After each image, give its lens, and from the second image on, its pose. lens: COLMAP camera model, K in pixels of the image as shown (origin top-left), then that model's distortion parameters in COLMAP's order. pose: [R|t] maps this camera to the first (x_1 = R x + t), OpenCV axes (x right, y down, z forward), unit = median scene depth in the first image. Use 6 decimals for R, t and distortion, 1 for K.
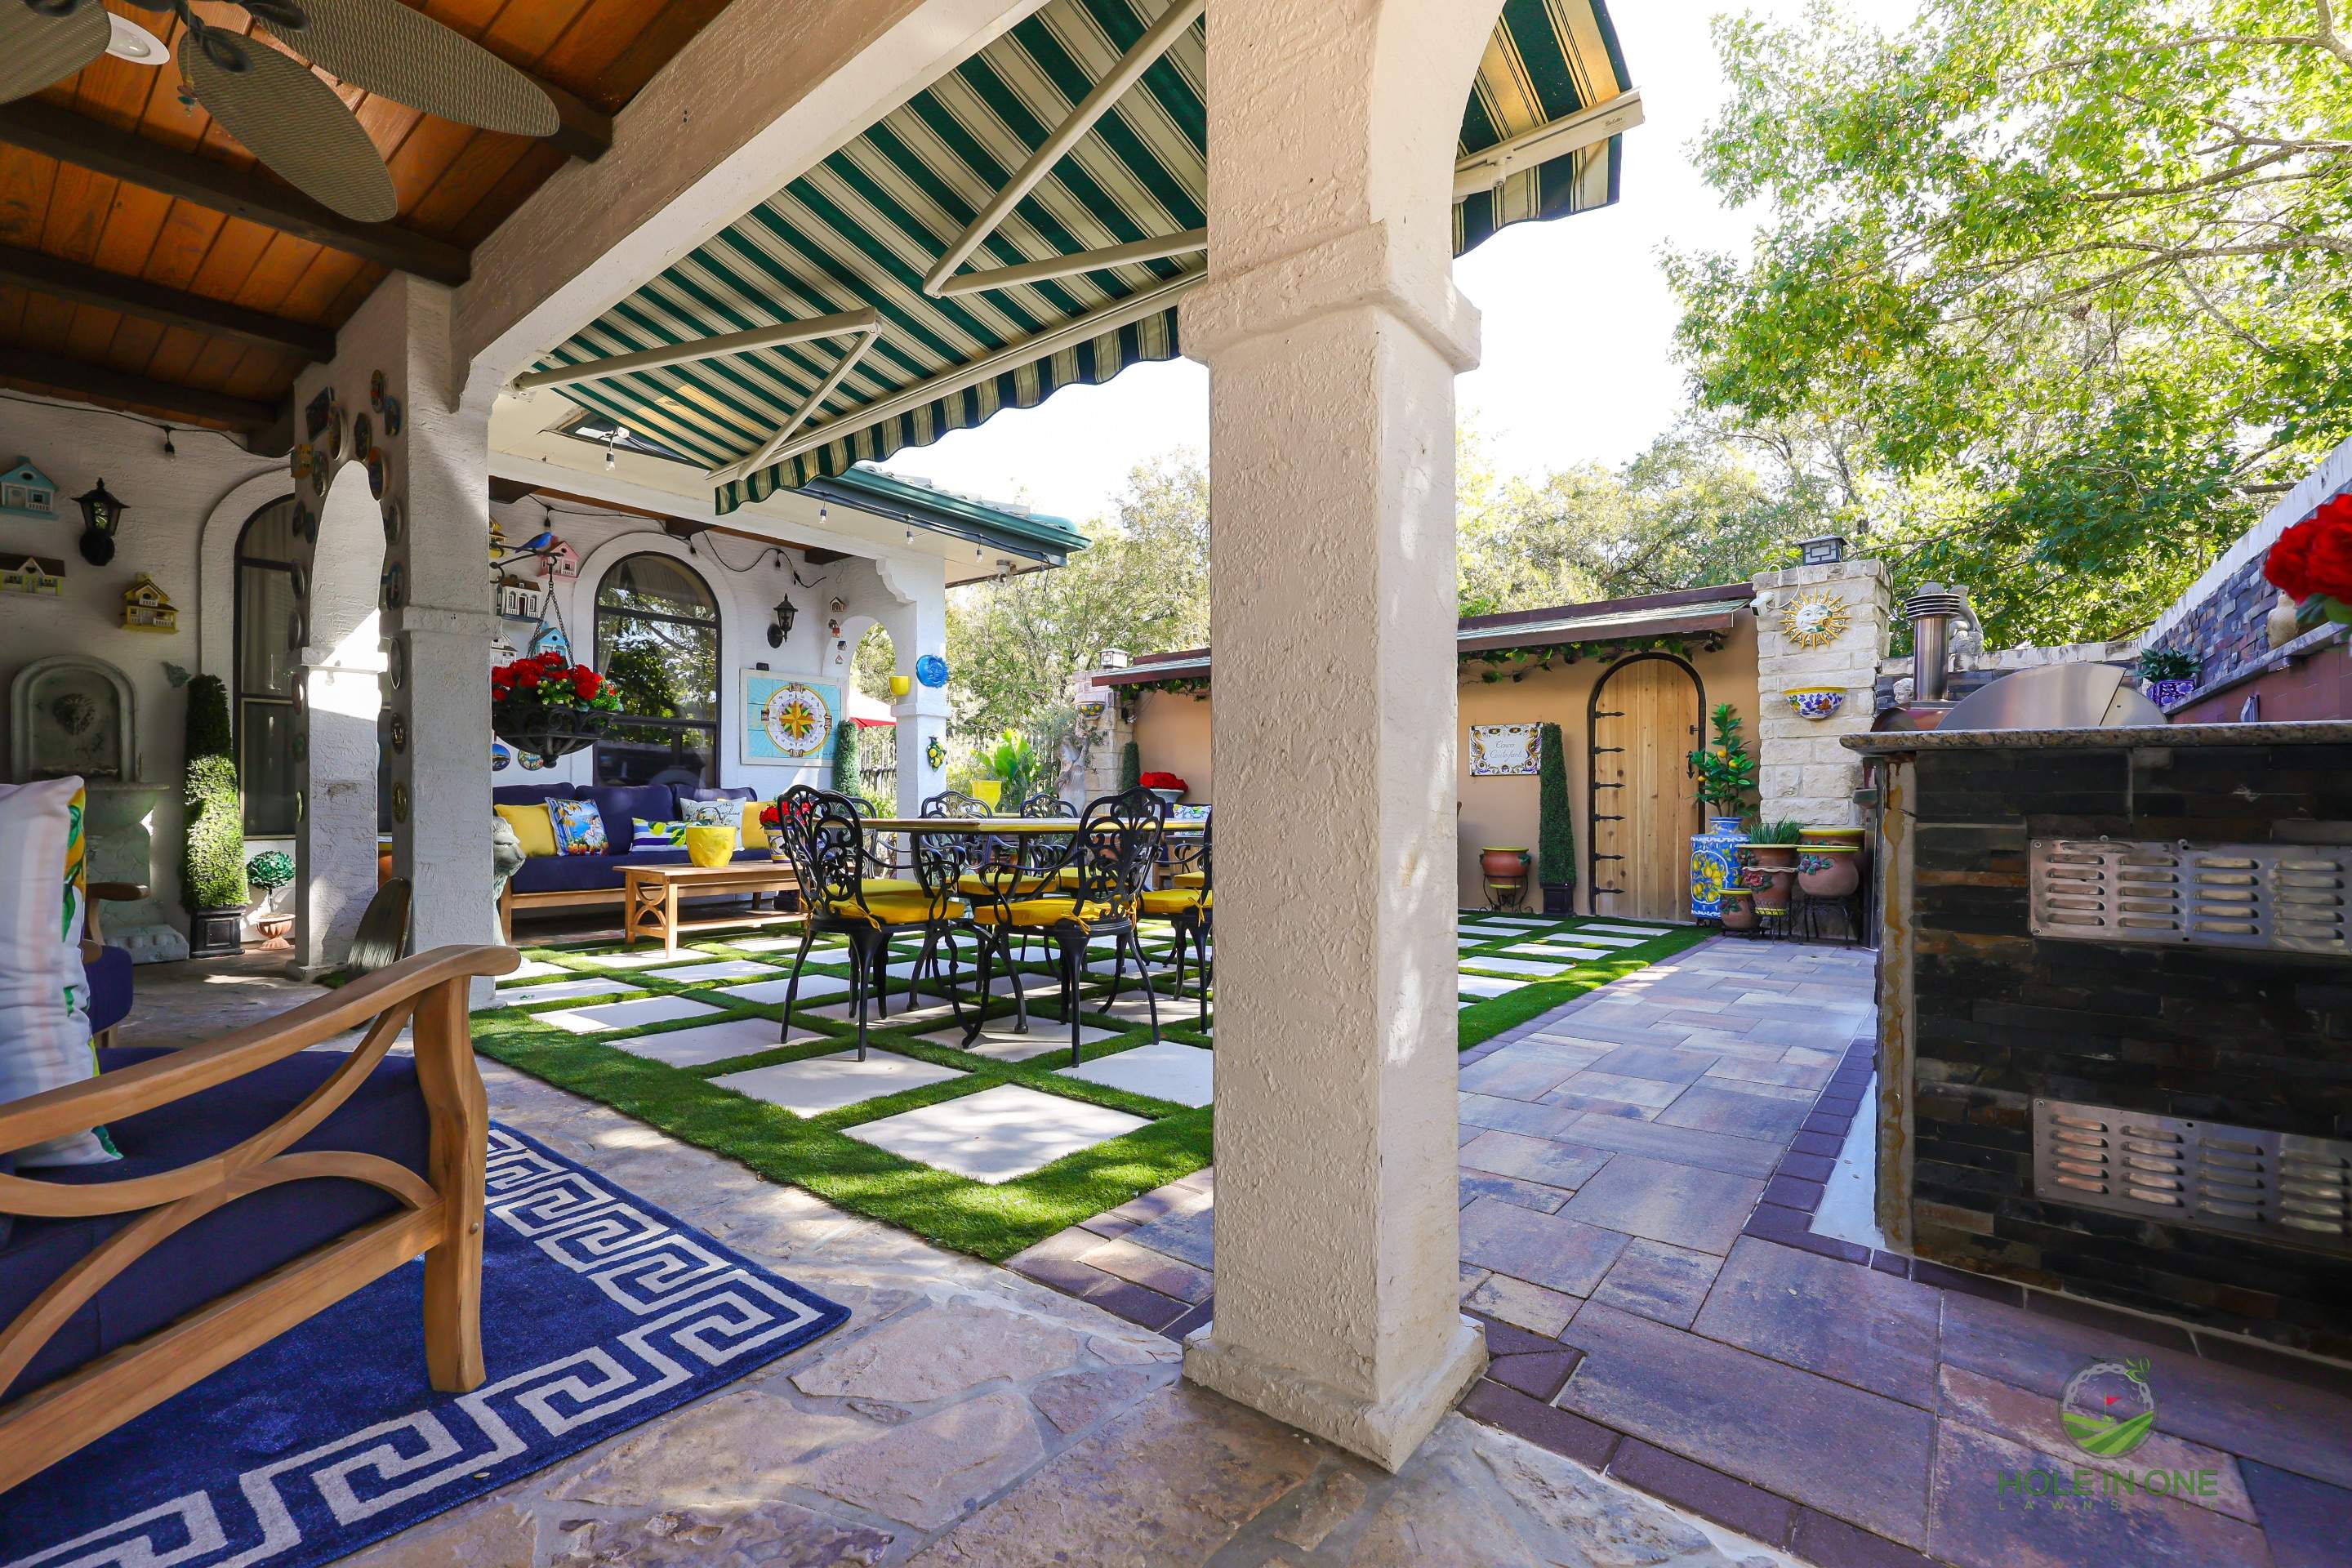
lens RADIAL K [[1015.7, 0, 1161.5], [0, 1015.7, 790.6], [0, 0, 1]] dist [0.001035, 0.000284]
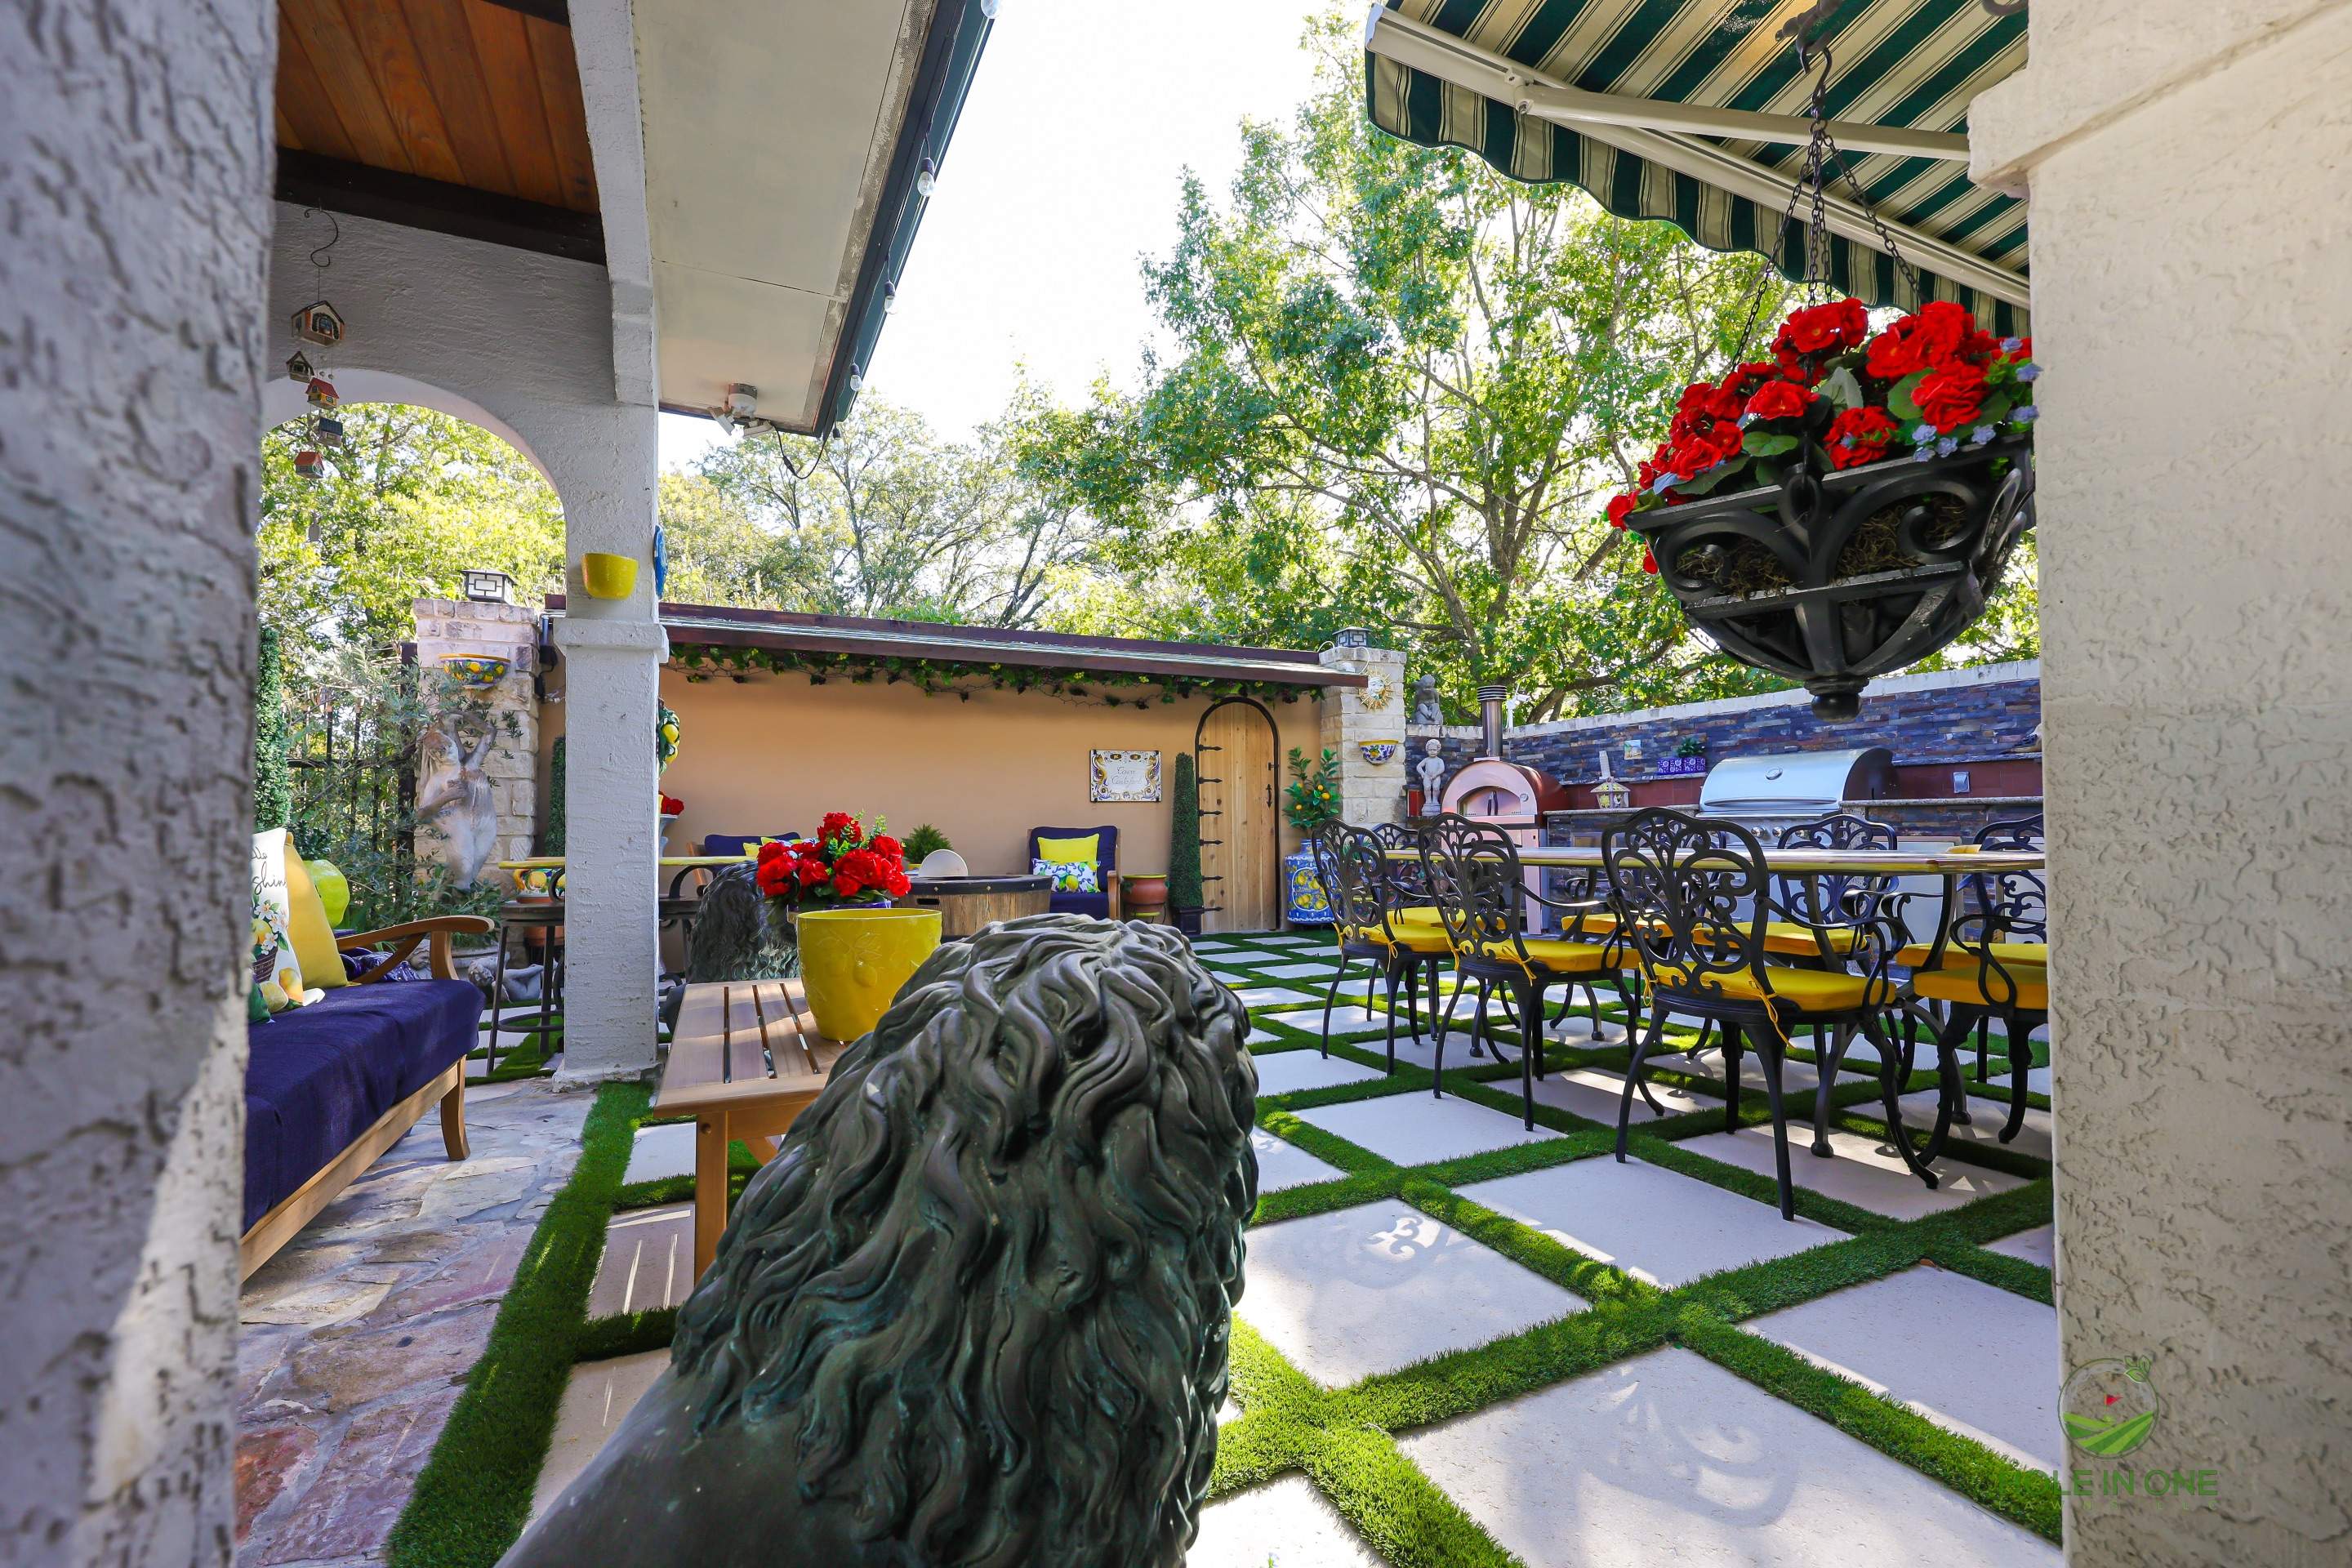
lens RADIAL K [[958.3, 0, 1166.4], [0, 958.3, 804.0], [0, 0, 1]] dist [-0.001702, 0.000678]
pose [[0.446048, 0.015141, 0.894881, -0.541970], [-0.001497, 0.999868, -0.016171, 0.002620], [-0.895008, 0.005874, 0.446012, 0.618343]]
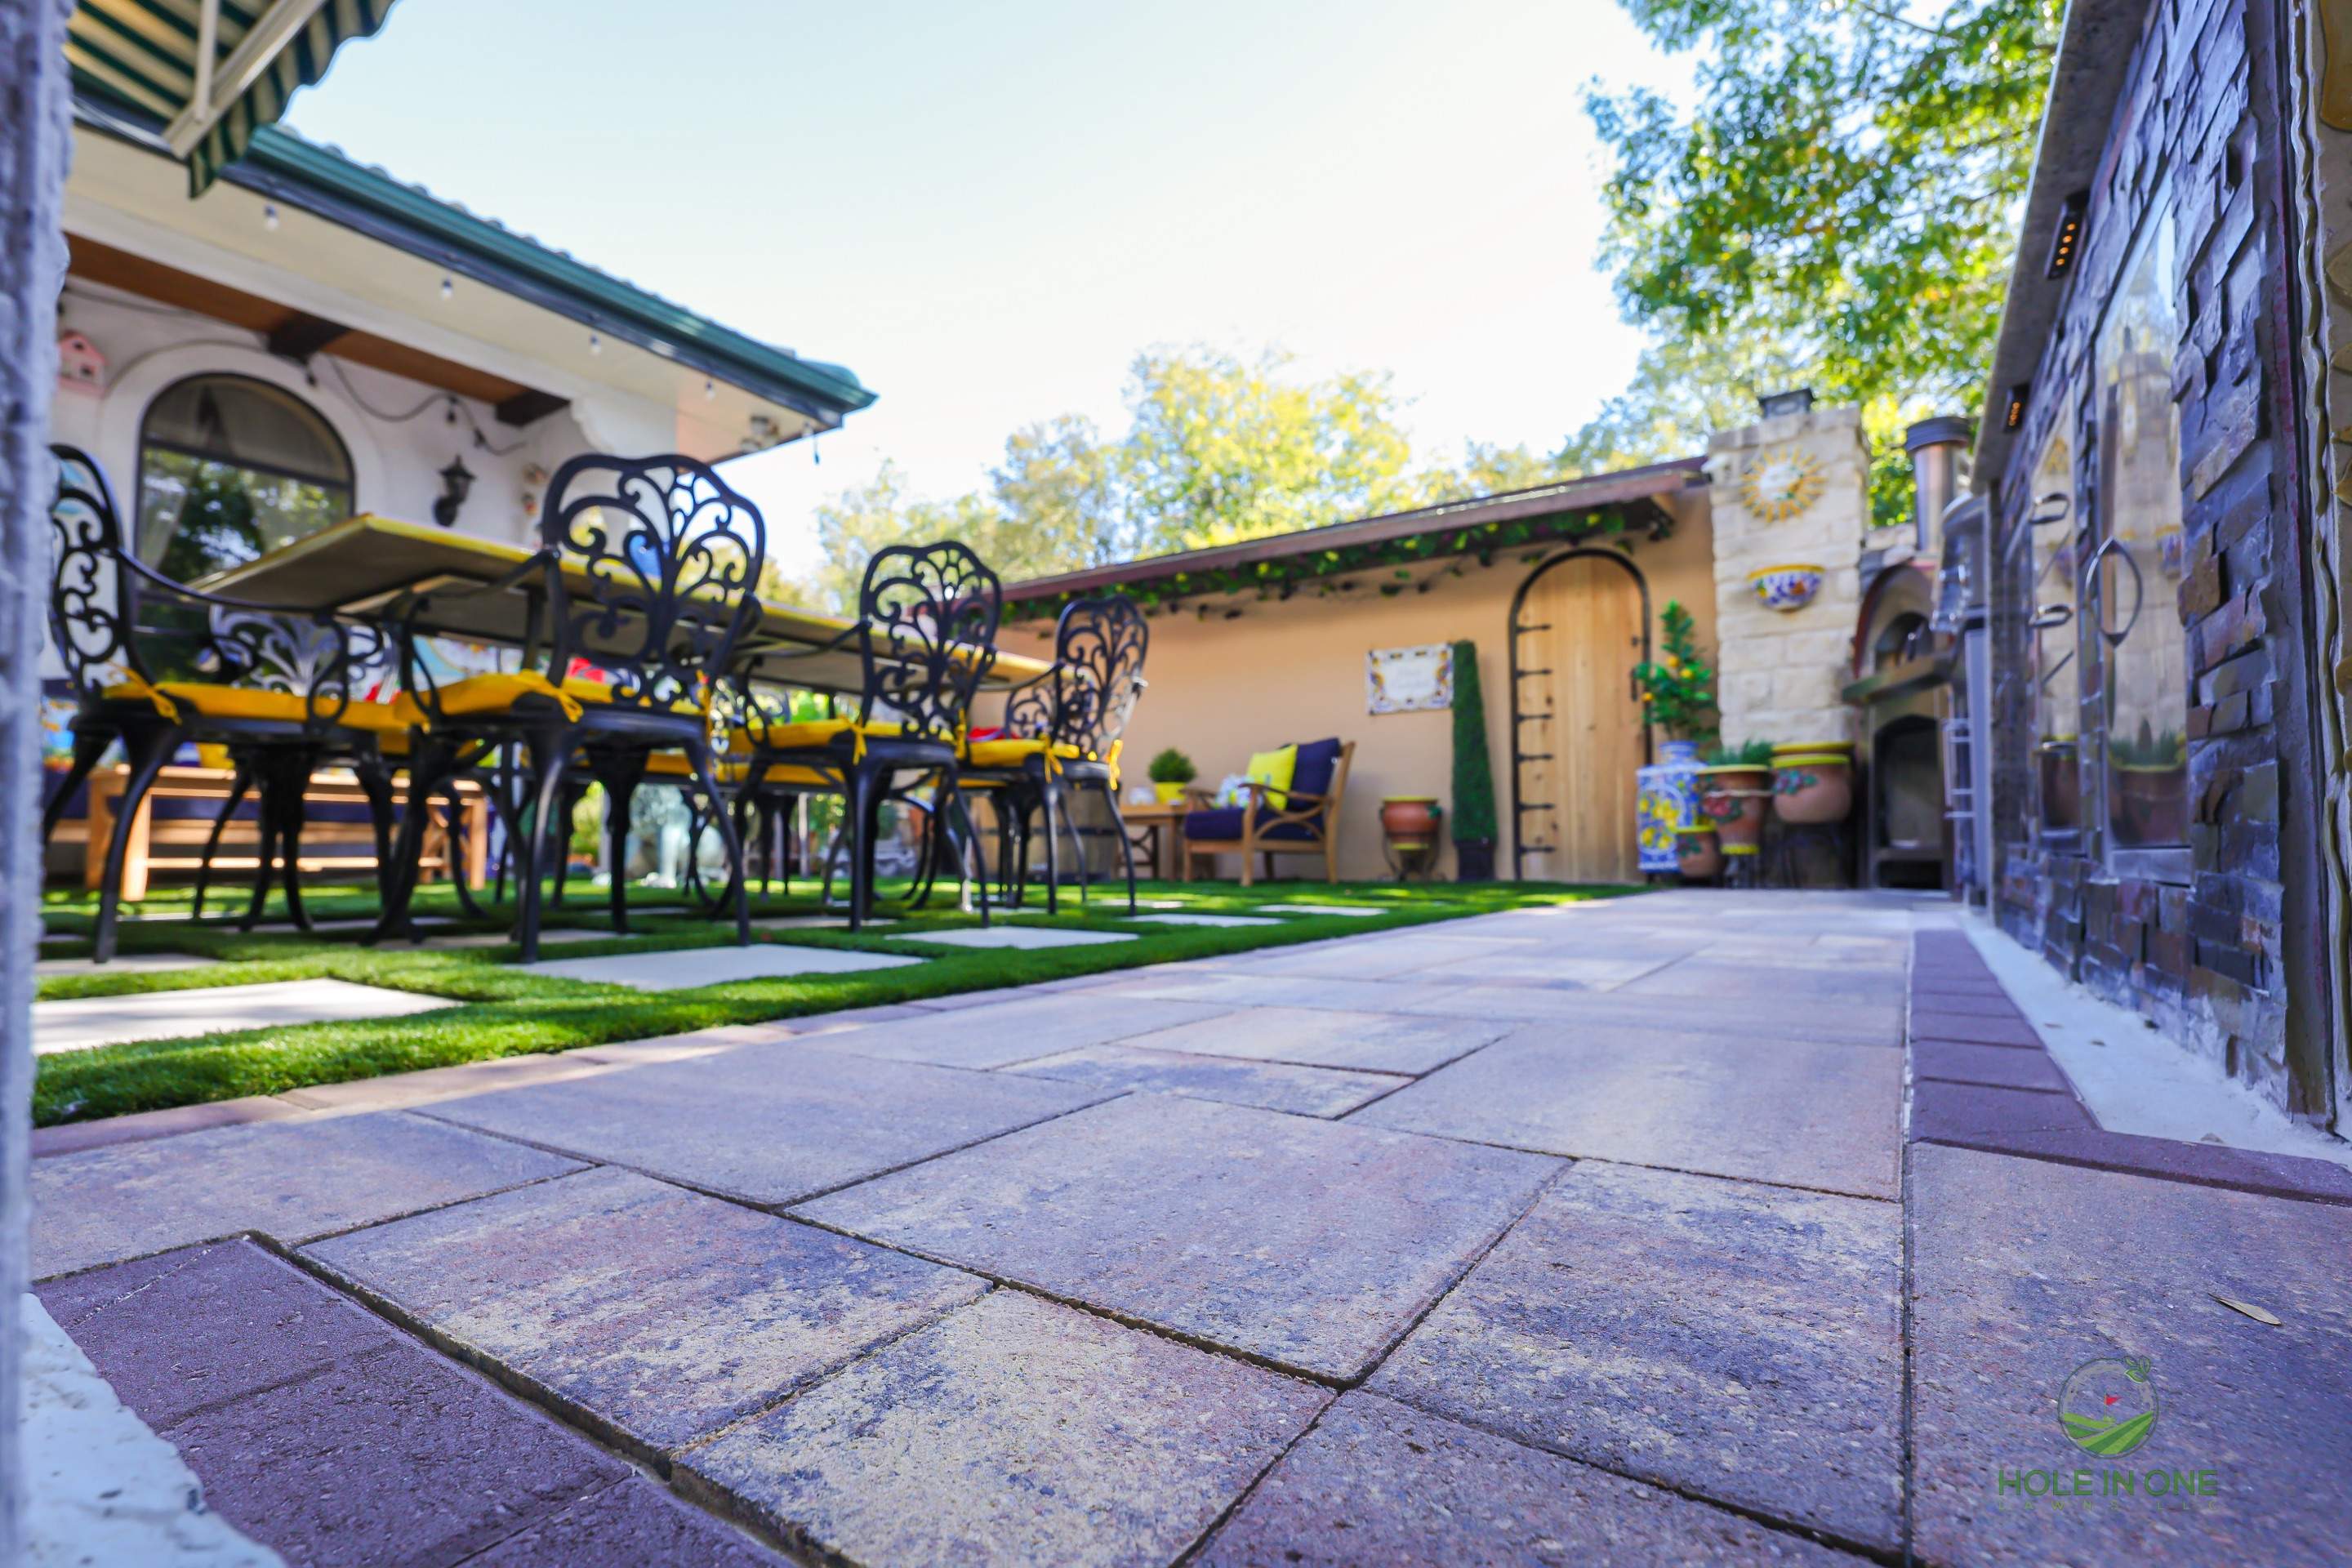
lens RADIAL K [[1099.3, 0, 1166.5], [0, 1099.3, 786.0], [0, 0, 1]] dist [-0.000484, 0.000940]
pose [[0.996342, 0.001640, 0.085436, 0.084240], [0.001995, 0.999097, -0.042444, 0.090594], [-0.085429, 0.042459, 0.995439, 0.181224]]
